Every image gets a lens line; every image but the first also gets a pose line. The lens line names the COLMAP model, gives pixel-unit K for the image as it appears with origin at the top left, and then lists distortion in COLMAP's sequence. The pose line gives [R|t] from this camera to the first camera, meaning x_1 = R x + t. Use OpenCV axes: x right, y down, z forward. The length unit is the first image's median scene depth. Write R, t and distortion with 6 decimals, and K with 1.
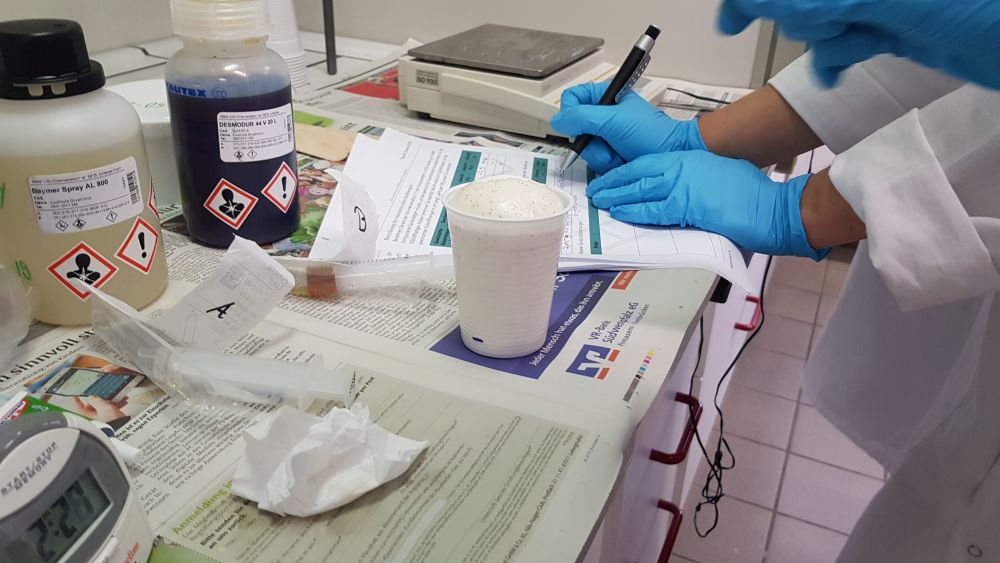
lens RADIAL K [[811.3, 0, 504.0], [0, 811.3, 250.3], [0, 0, 1]] dist [0.096854, -0.157845]
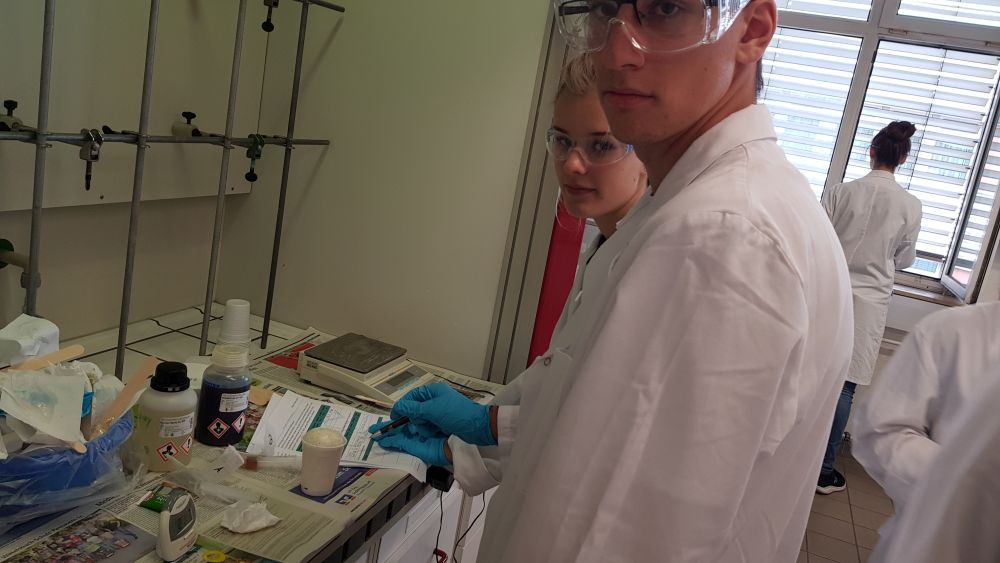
lens RADIAL K [[811.3, 0, 504.0], [0, 811.3, 250.3], [0, 0, 1]] dist [0.096854, -0.157845]
pose [[0.987775, 0.119198, 0.100464, 0.221477], [-0.091464, 0.965024, -0.245688, -0.044934], [-0.126236, 0.233495, 0.964129, -1.718916]]
